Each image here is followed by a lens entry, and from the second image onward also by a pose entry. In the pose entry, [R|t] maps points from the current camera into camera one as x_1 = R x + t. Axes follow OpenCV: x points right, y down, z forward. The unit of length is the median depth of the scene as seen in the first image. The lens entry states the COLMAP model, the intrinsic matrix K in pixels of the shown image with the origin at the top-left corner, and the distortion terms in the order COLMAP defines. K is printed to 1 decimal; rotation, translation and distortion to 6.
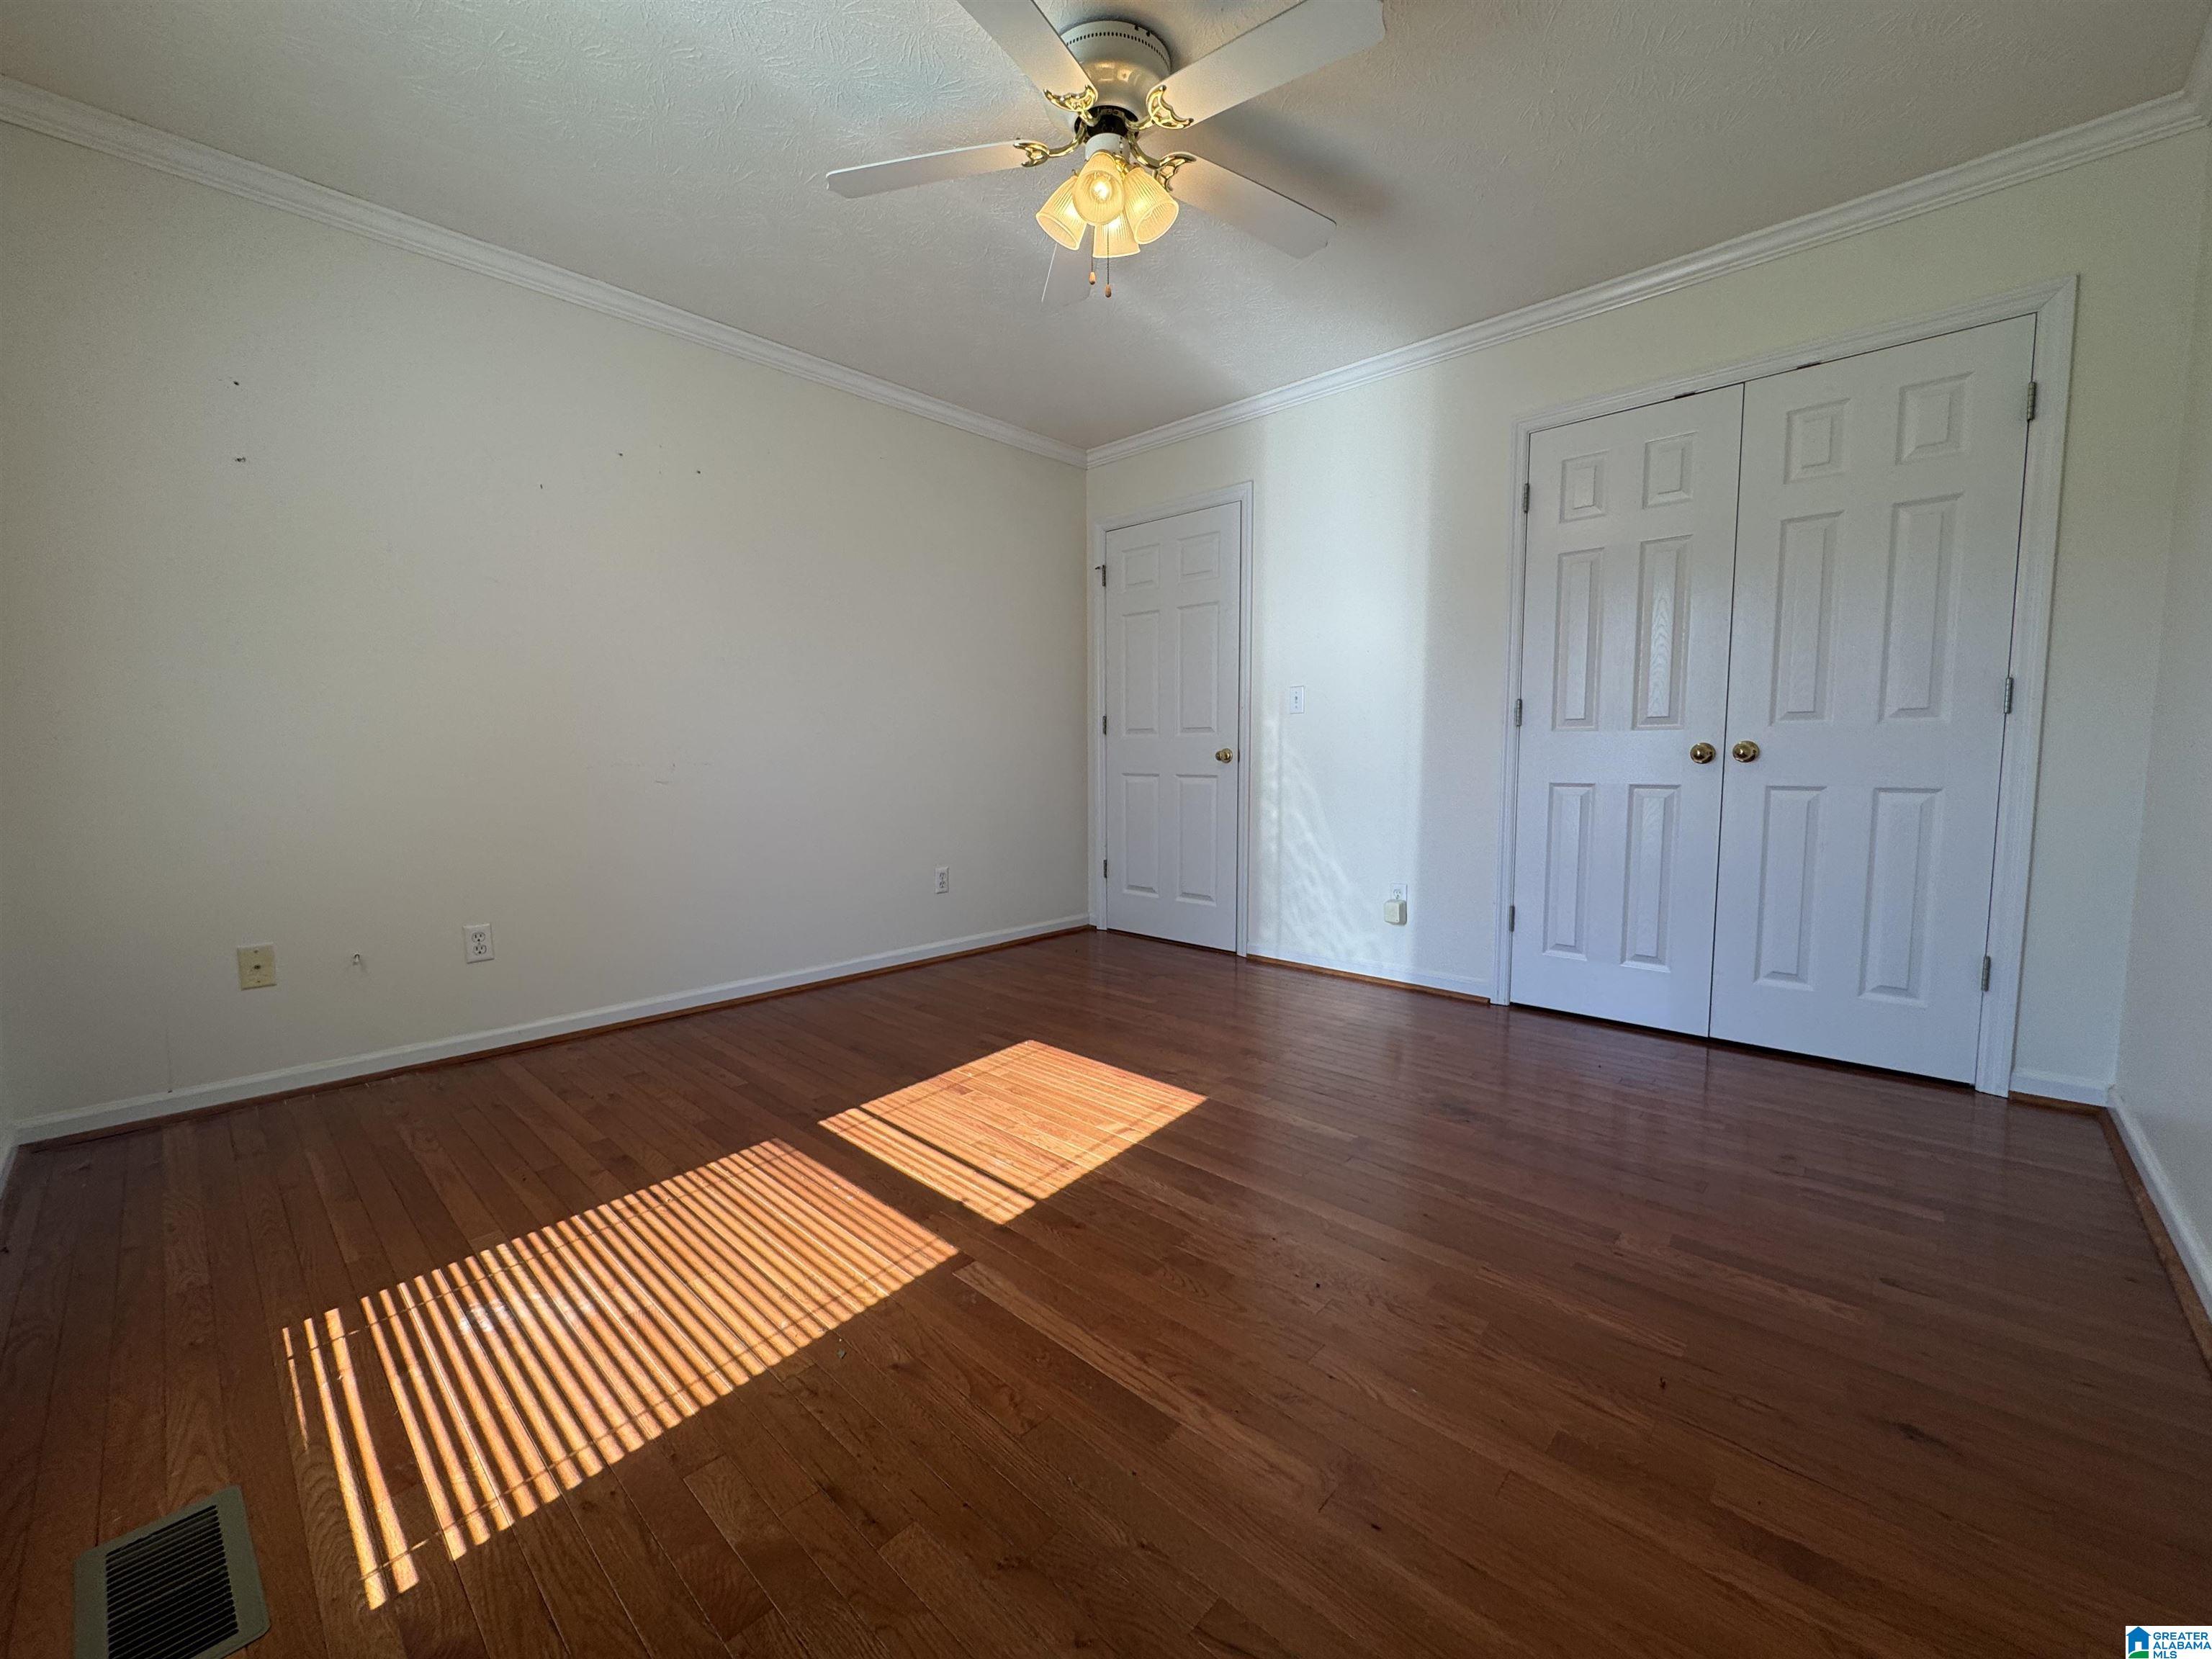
lens RADIAL K [[890.8, 0, 1103.9], [0, 890.8, 825.7], [0, 0, 1]] dist [-0.002606, 0.000173]
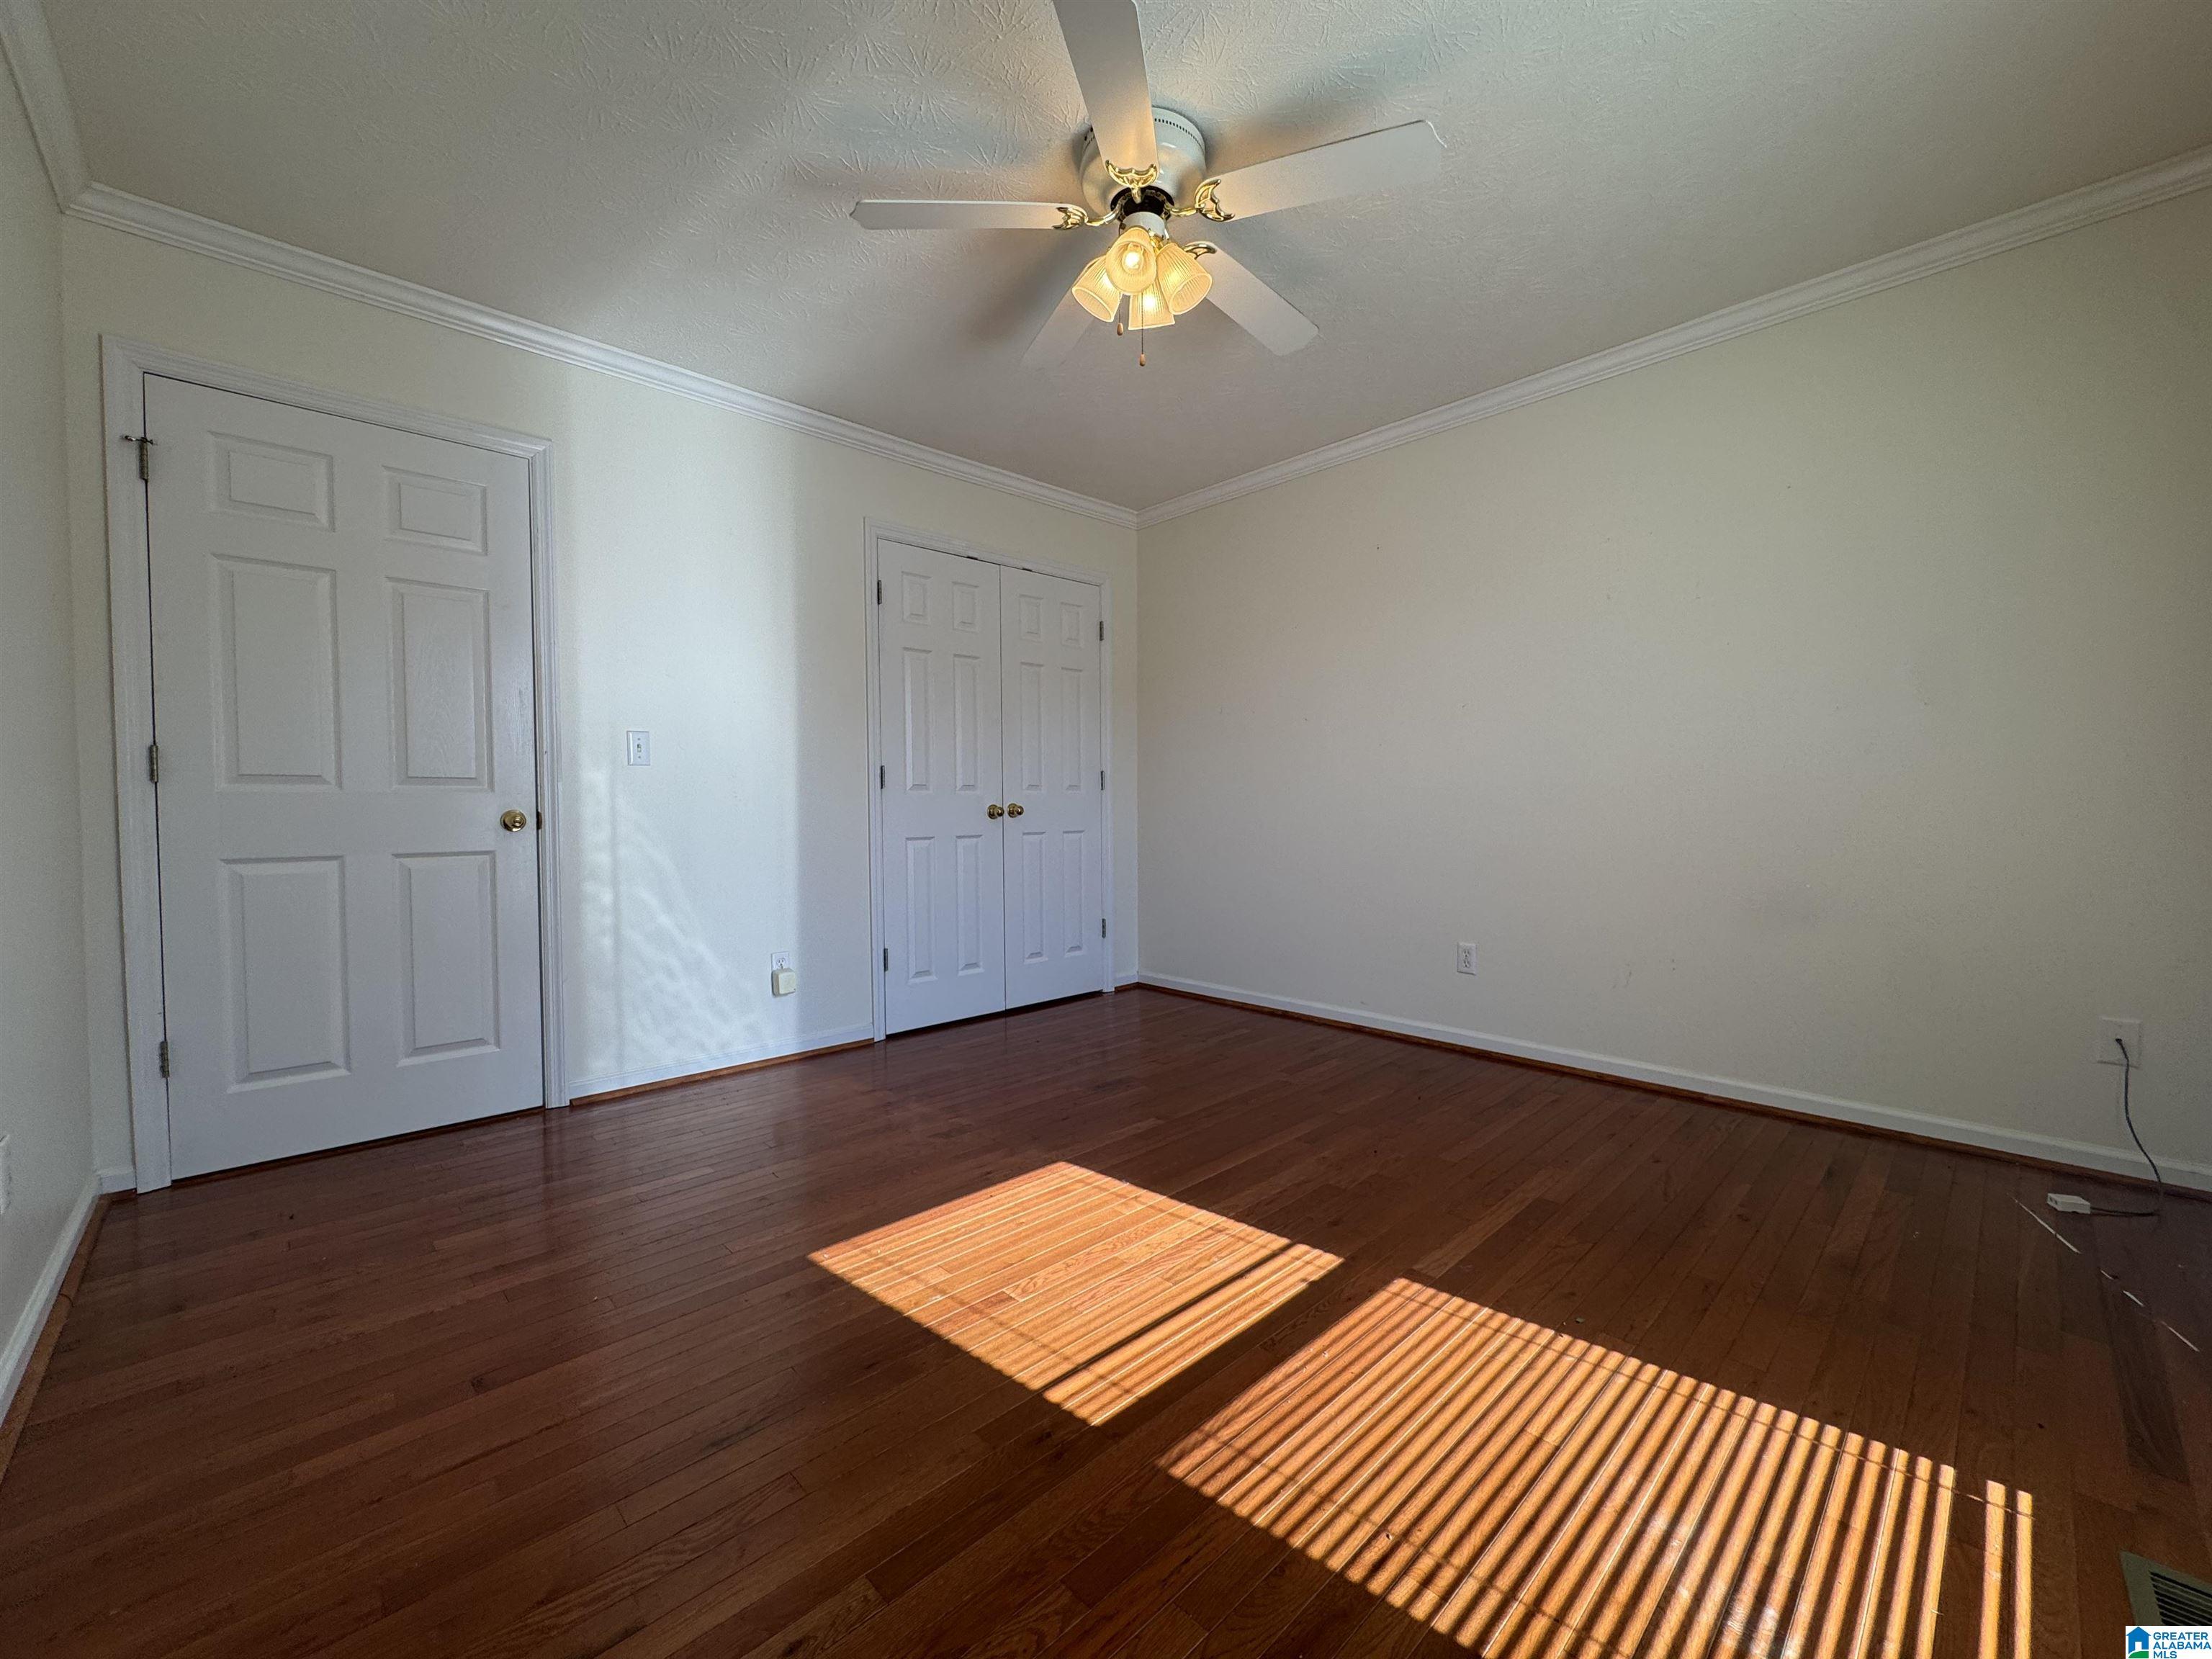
lens RADIAL K [[884.4, 0, 1105.8], [0, 884.4, 837.6], [0, 0, 1]] dist [-0.001164, -0.000084]
pose [[0.053770, -0.034362, 0.997962, -0.789784], [0.091073, 0.995411, 0.029367, -0.070923], [-0.994392, 0.089308, 0.056653, 0.805151]]
